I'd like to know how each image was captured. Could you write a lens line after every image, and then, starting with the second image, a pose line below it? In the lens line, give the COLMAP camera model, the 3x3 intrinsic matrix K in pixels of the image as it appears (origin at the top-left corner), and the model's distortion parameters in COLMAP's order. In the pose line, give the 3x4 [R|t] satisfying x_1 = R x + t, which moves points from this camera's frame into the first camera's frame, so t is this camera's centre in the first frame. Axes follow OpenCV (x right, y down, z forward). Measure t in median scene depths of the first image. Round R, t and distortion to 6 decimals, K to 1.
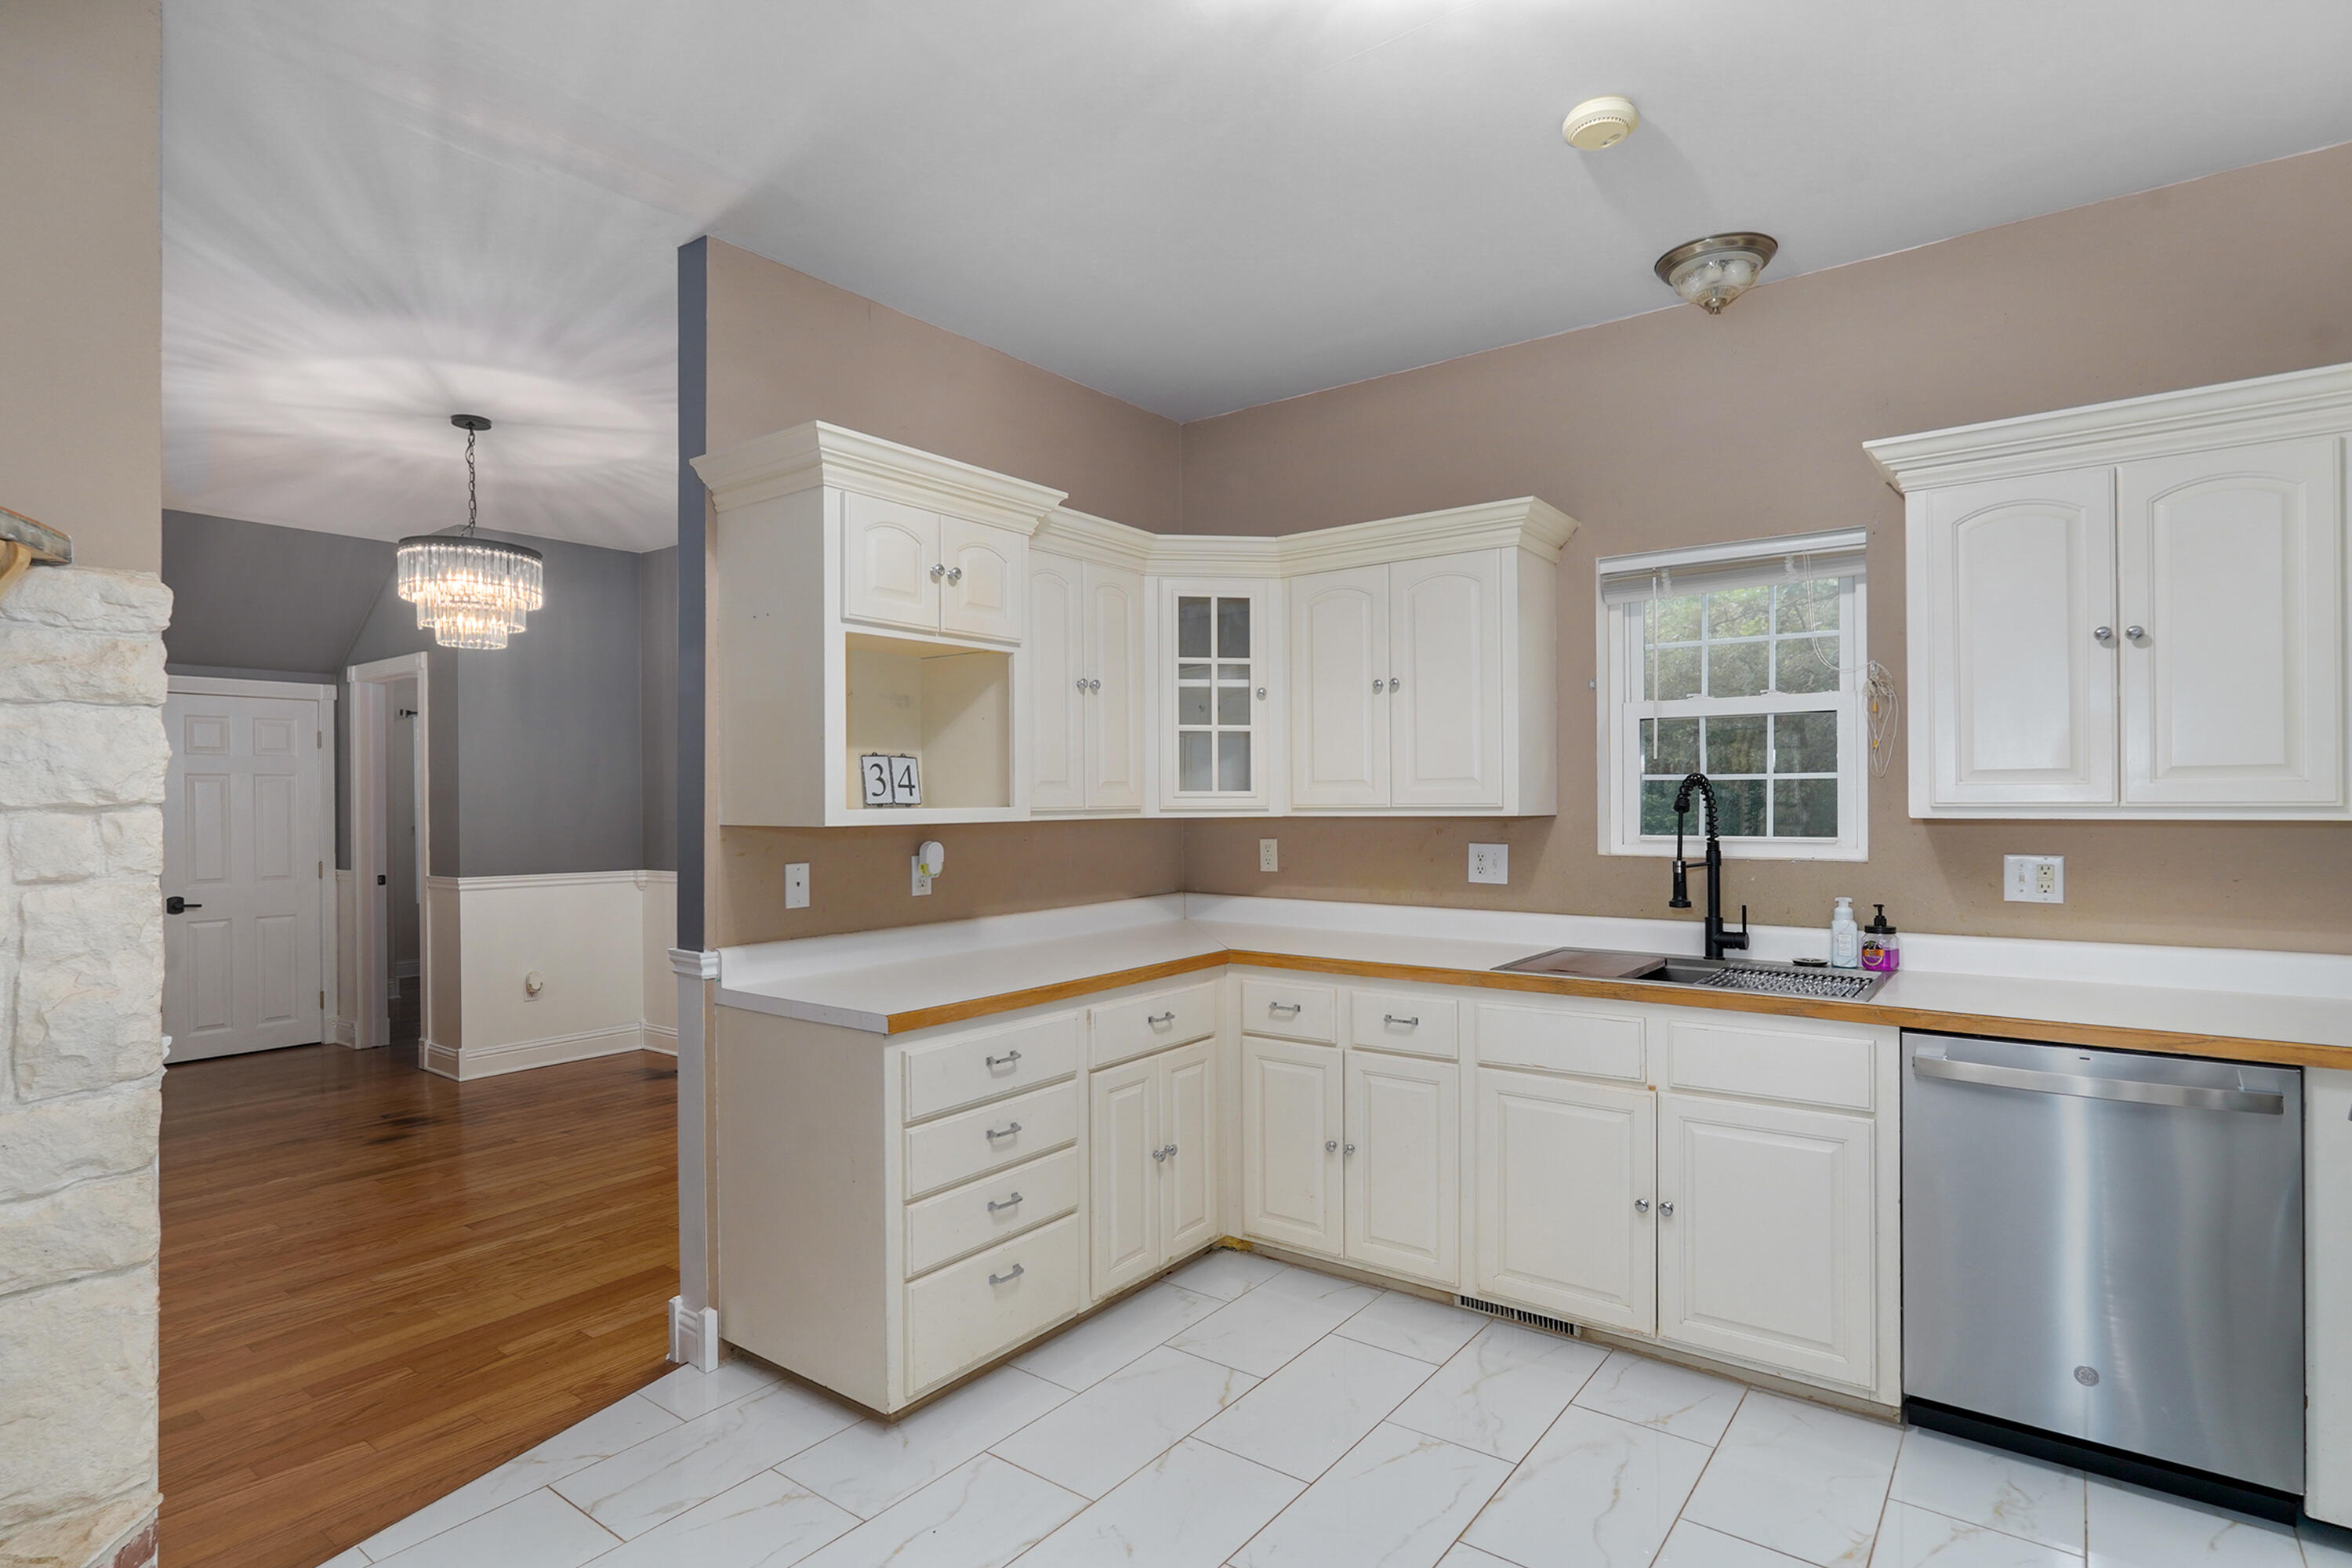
lens RADIAL K [[1189.7, 0, 1169.3], [0, 1189.7, 822.1], [0, 0, 1]] dist [-0.001742, 0.002013]
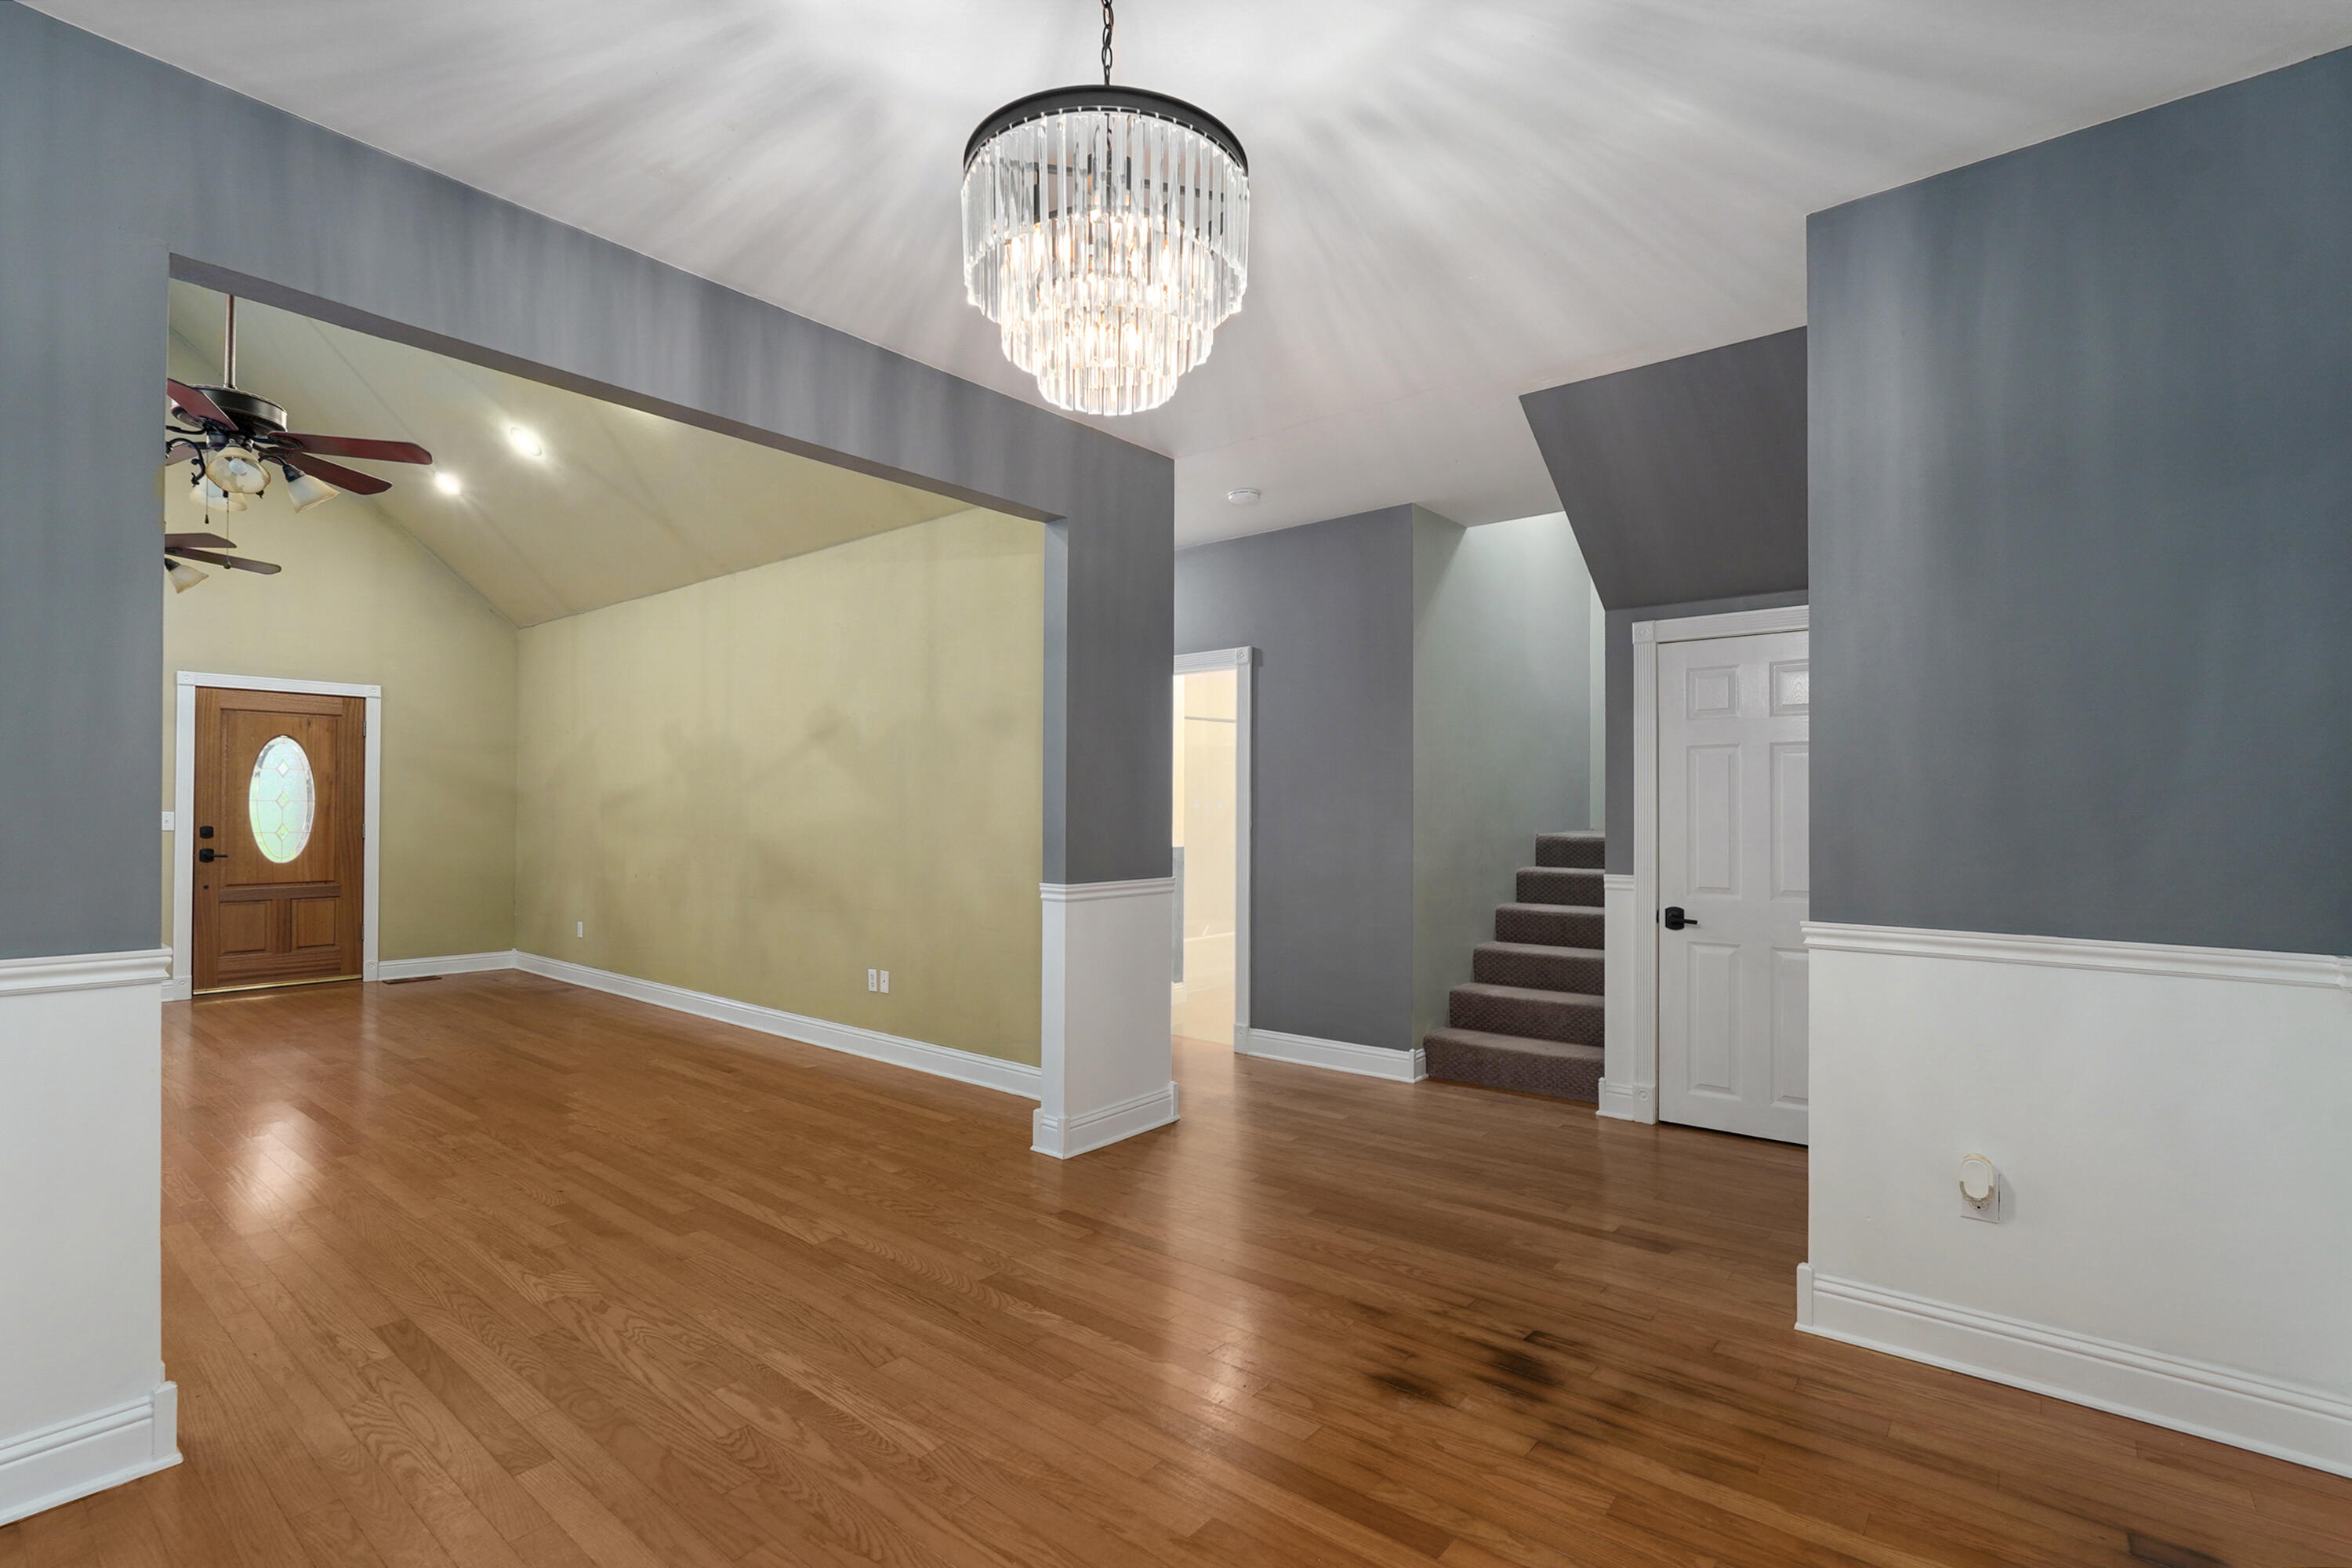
lens RADIAL K [[1052.6, 0, 1173.8], [0, 1052.6, 809.1], [0, 0, 1]] dist [-0.001738, -0.000386]
pose [[-0.050314, 0.001005, -0.998733, -0.356995], [-0.022141, 0.999753, 0.002121, 0.012708], [0.998488, 0.022220, -0.050279, 1.832908]]
